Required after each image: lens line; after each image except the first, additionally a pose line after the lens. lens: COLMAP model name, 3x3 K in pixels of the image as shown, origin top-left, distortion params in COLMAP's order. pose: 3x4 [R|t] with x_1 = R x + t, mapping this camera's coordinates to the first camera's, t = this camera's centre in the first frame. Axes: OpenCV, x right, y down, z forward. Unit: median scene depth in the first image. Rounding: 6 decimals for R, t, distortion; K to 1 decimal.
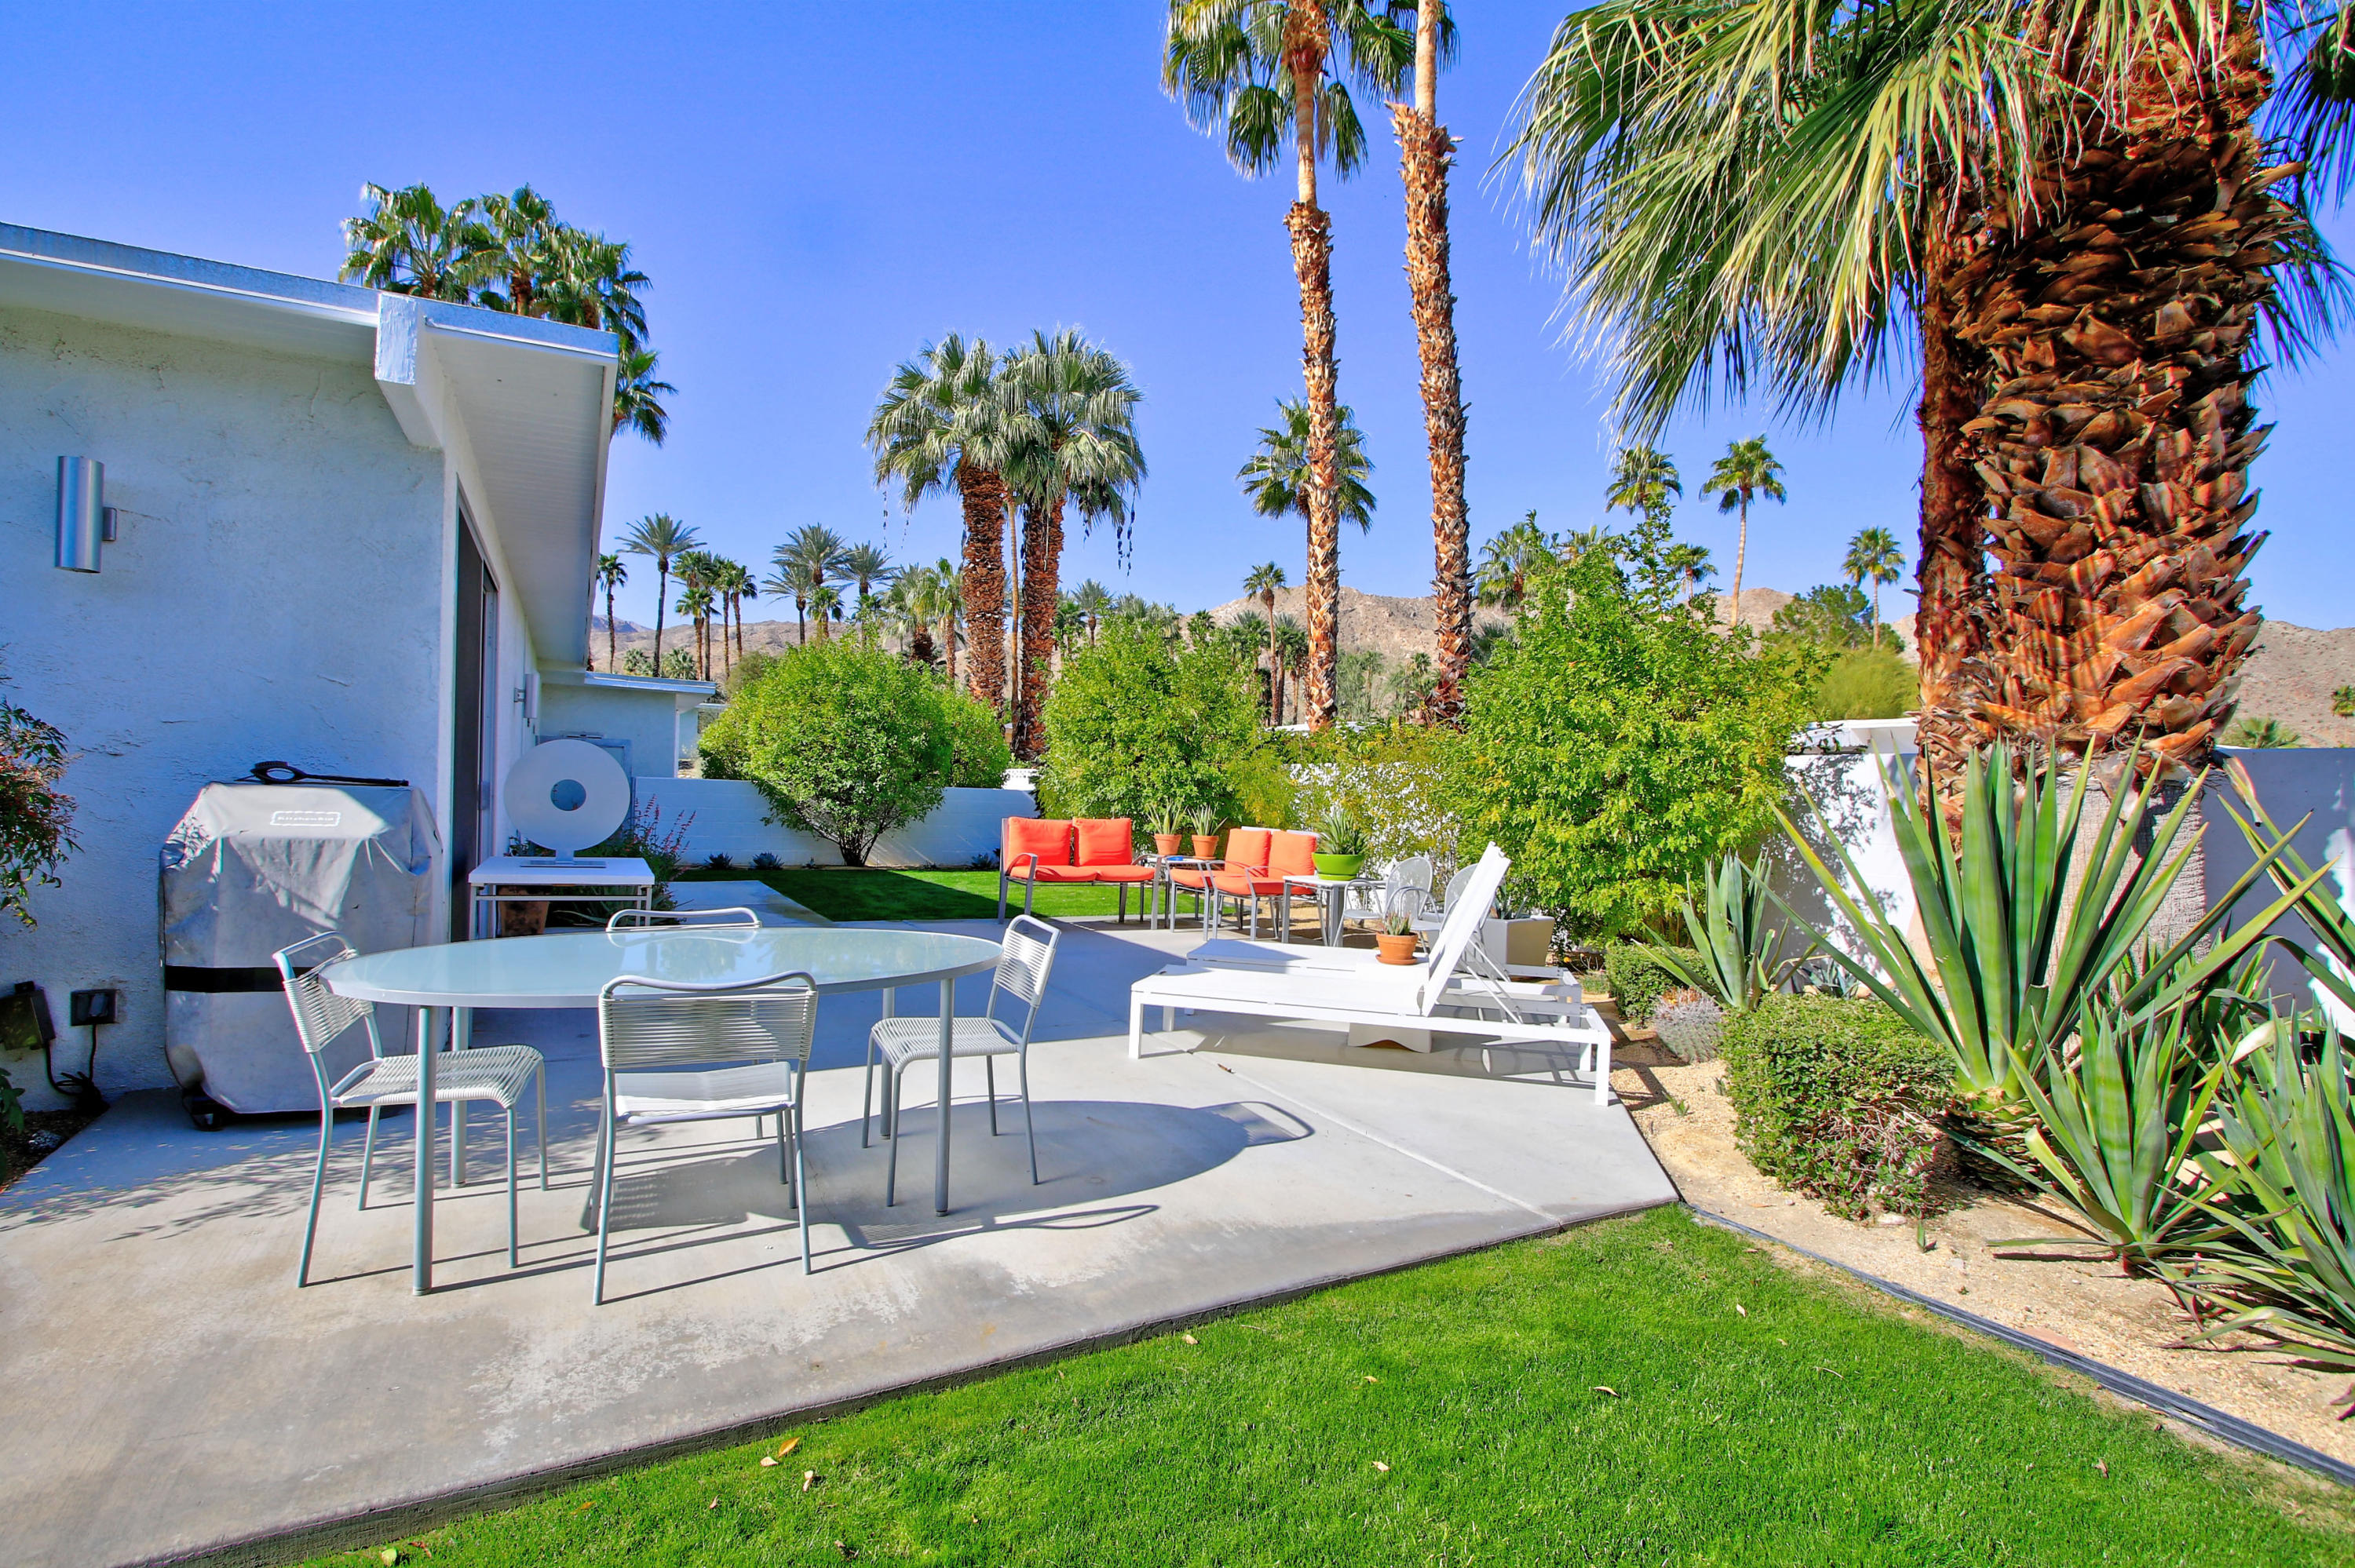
lens RADIAL K [[1095.4, 0, 1165.9], [0, 1095.4, 801.3], [0, 0, 1]] dist [-0.016354, 0.001244]
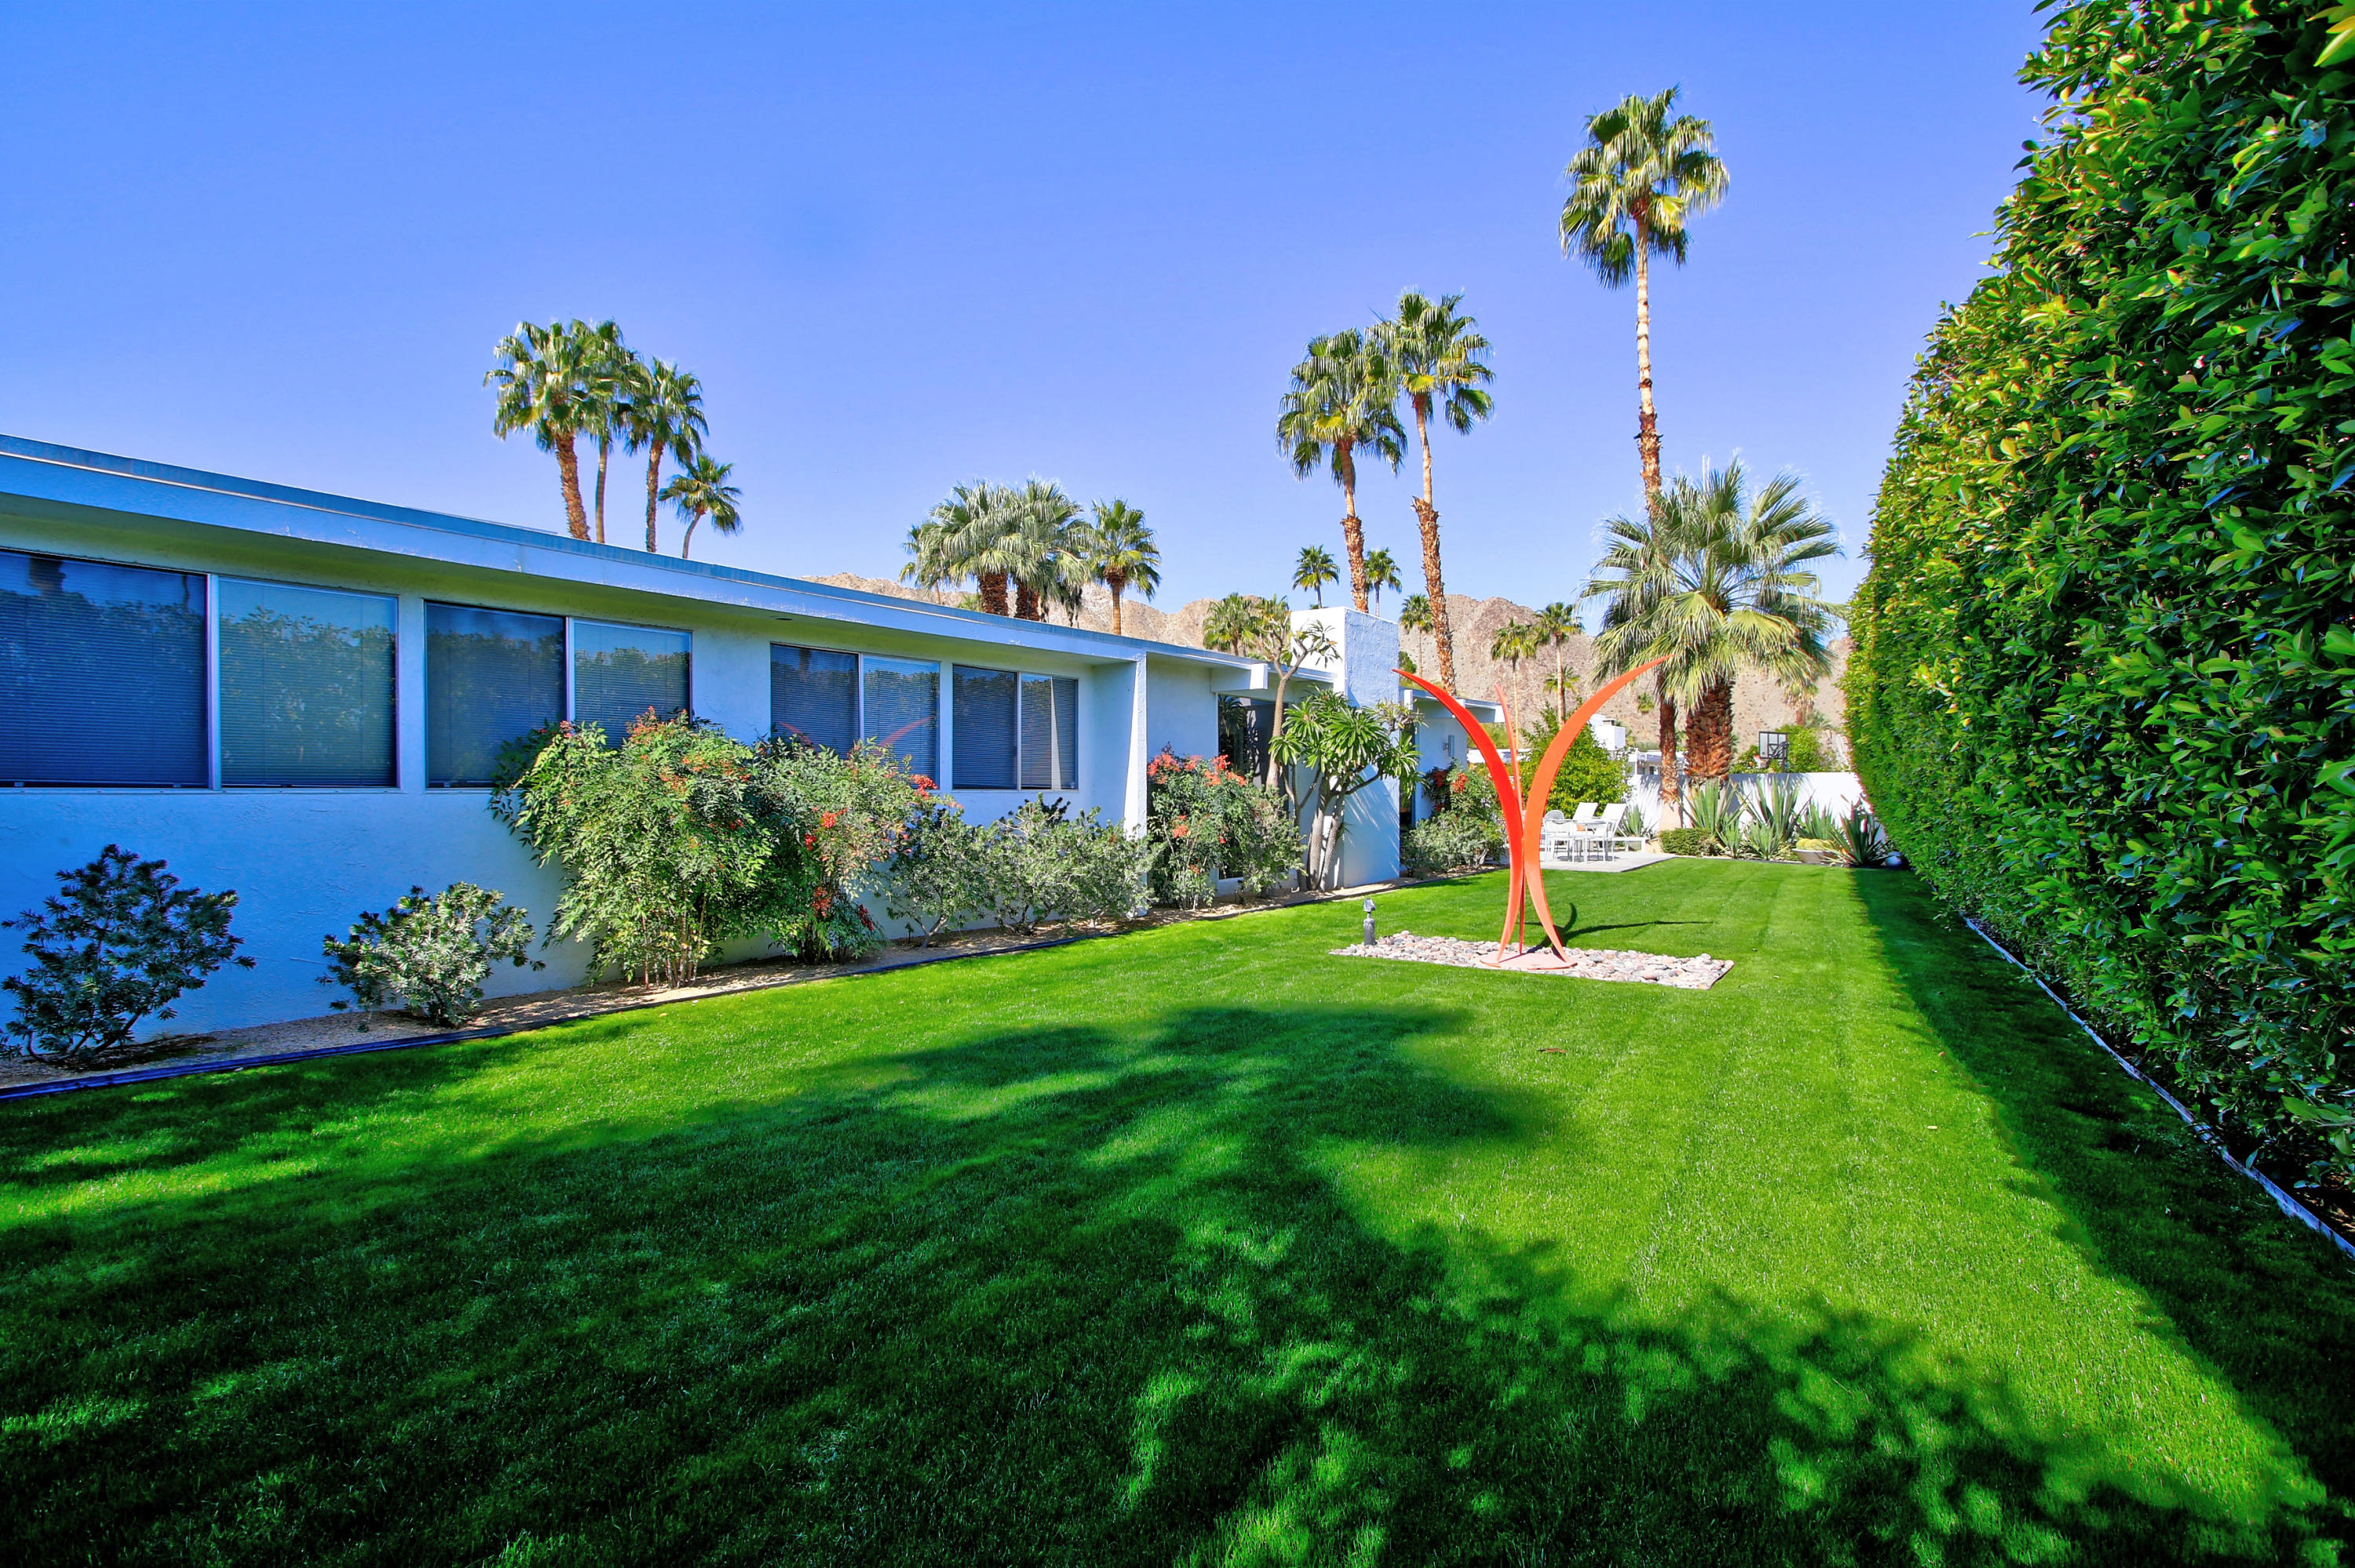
lens RADIAL K [[1107.6, 0, 1165.0], [0, 1107.6, 799.9], [0, 0, 1]] dist [-0.017099, 0.002219]
pose [[0.907680, -0.036974, 0.418030, -0.601445], [0.033833, 0.999316, 0.014925, -0.018153], [-0.418296, 0.000595, 0.908311, -0.434581]]
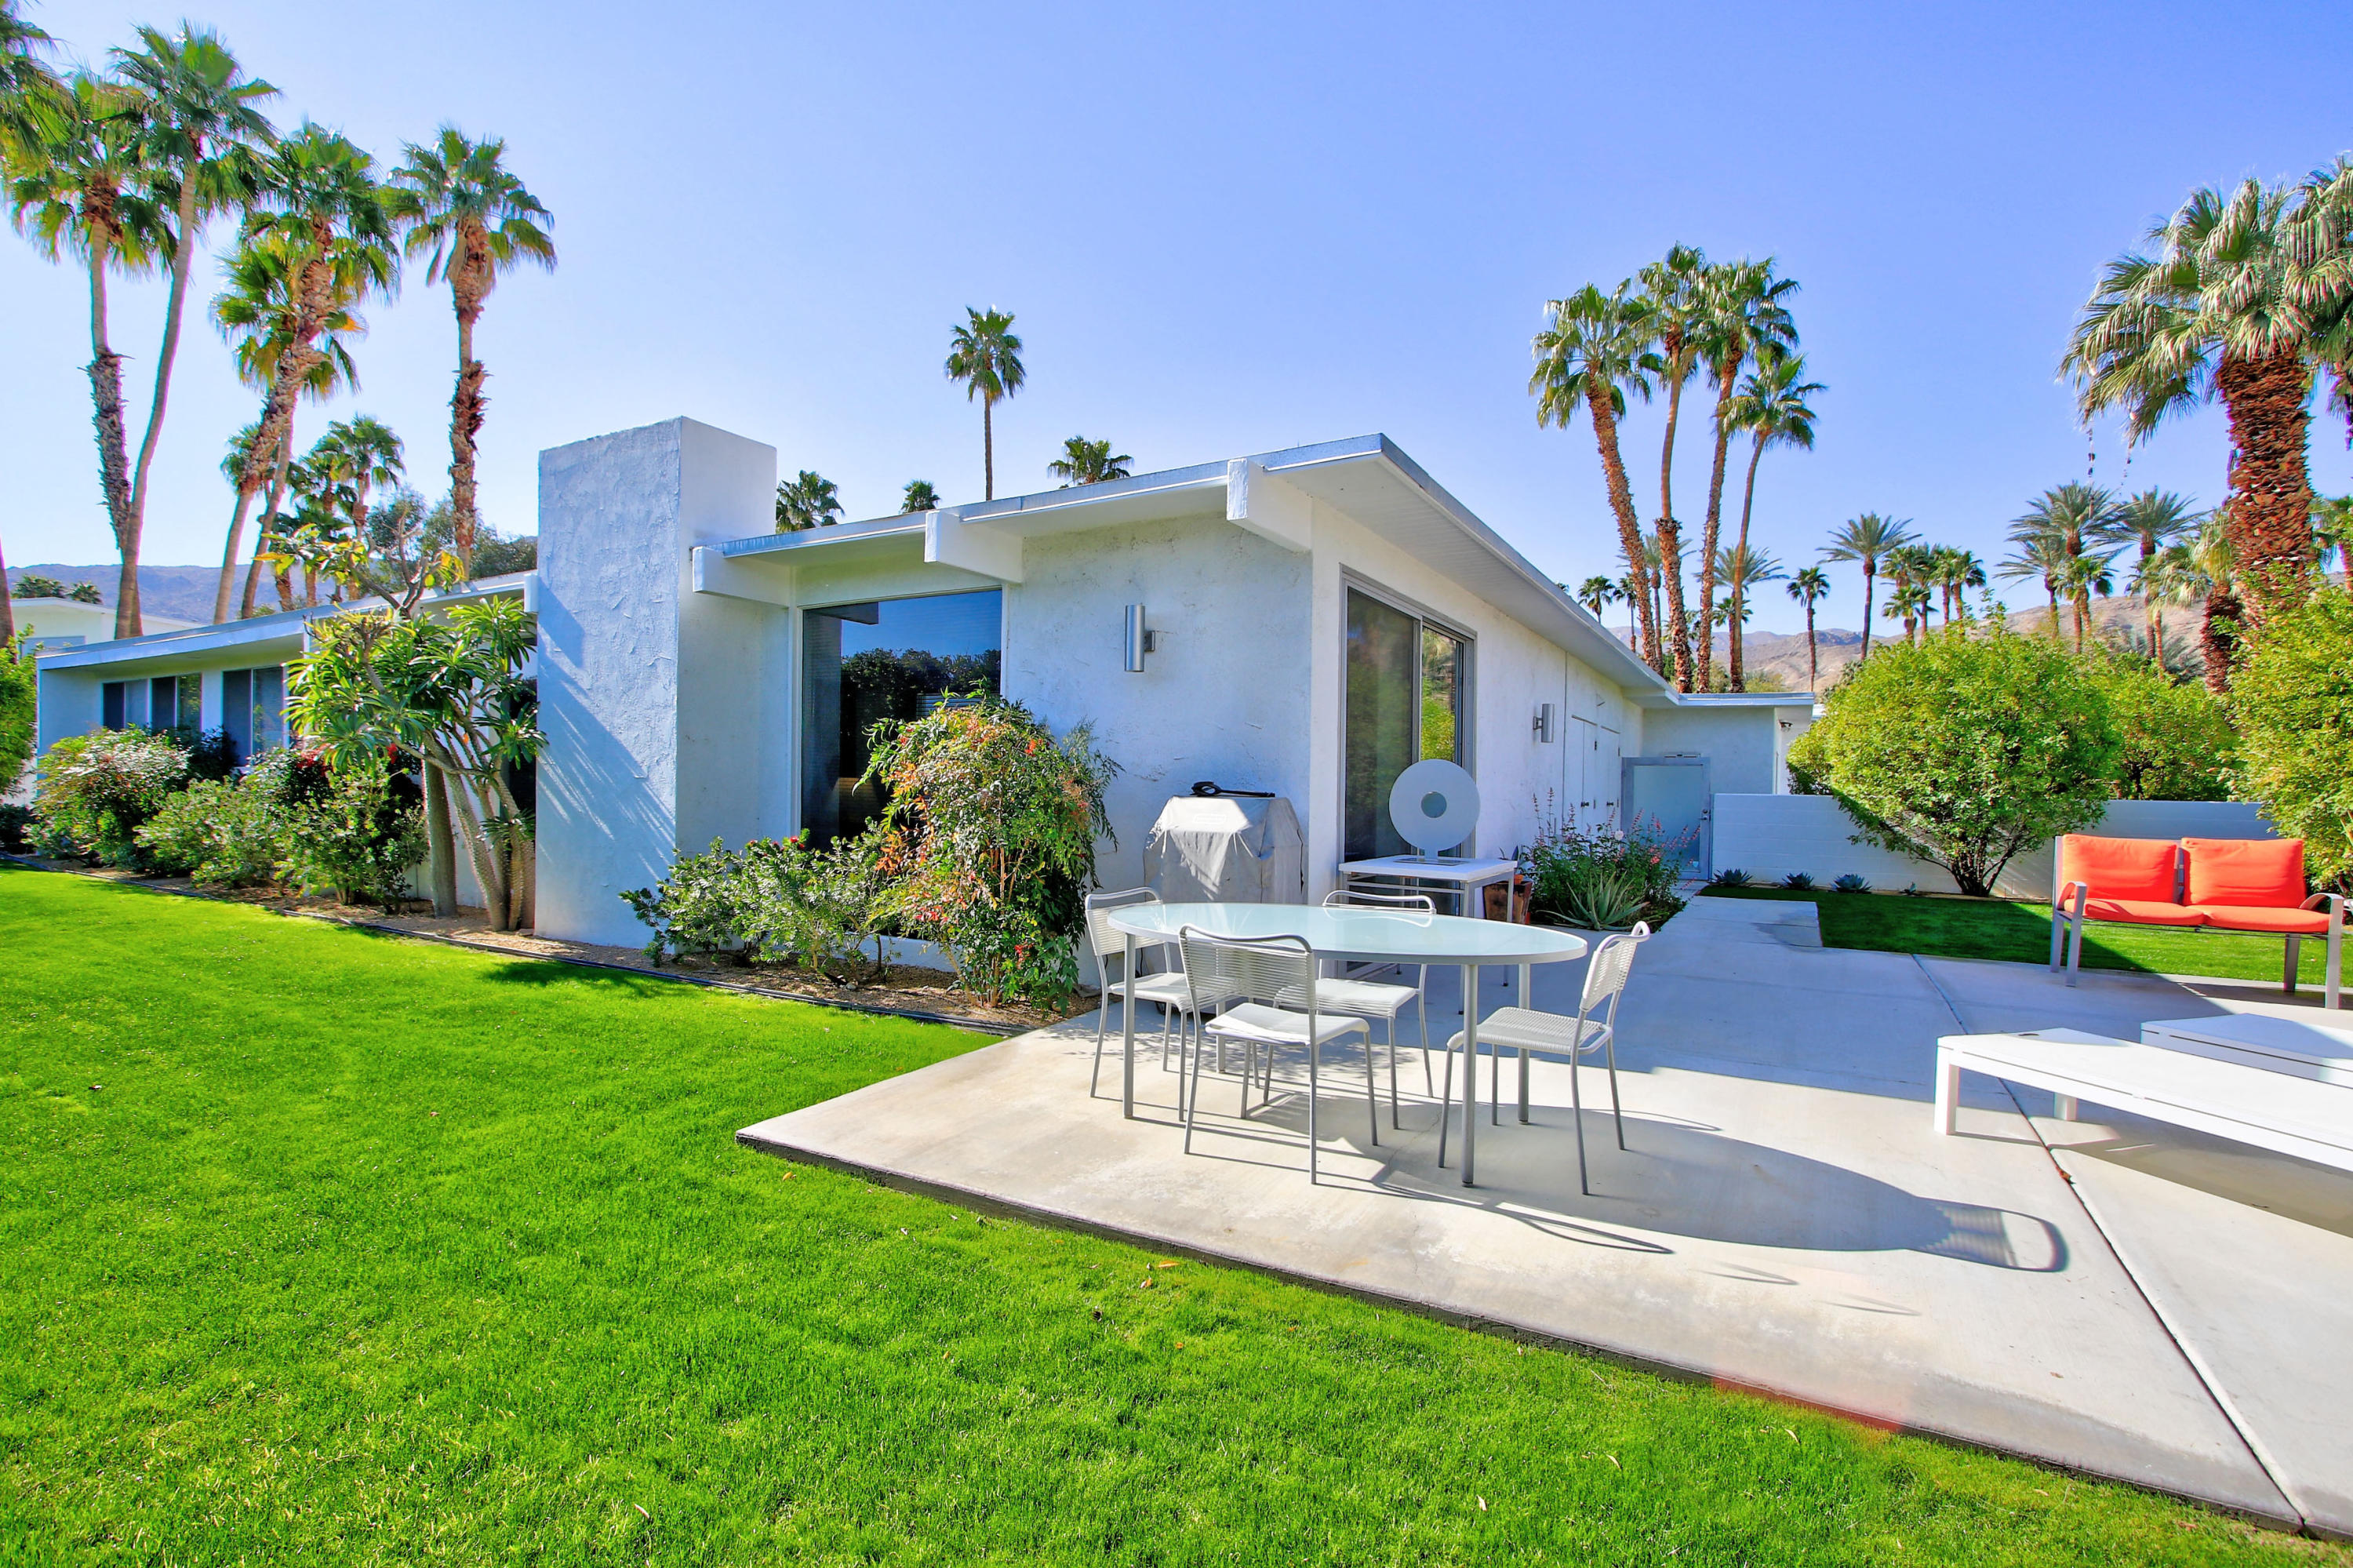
lens RADIAL K [[1098.0, 0, 1174.8], [0, 1098.0, 790.2], [0, 0, 1]] dist [-0.001356, 0.000997]
pose [[0.526039, -0.019863, -0.850228, 0.064321], [-0.004850, 0.999641, -0.026354, 0.002240], [0.850447, 0.017986, 0.525754, 0.020548]]
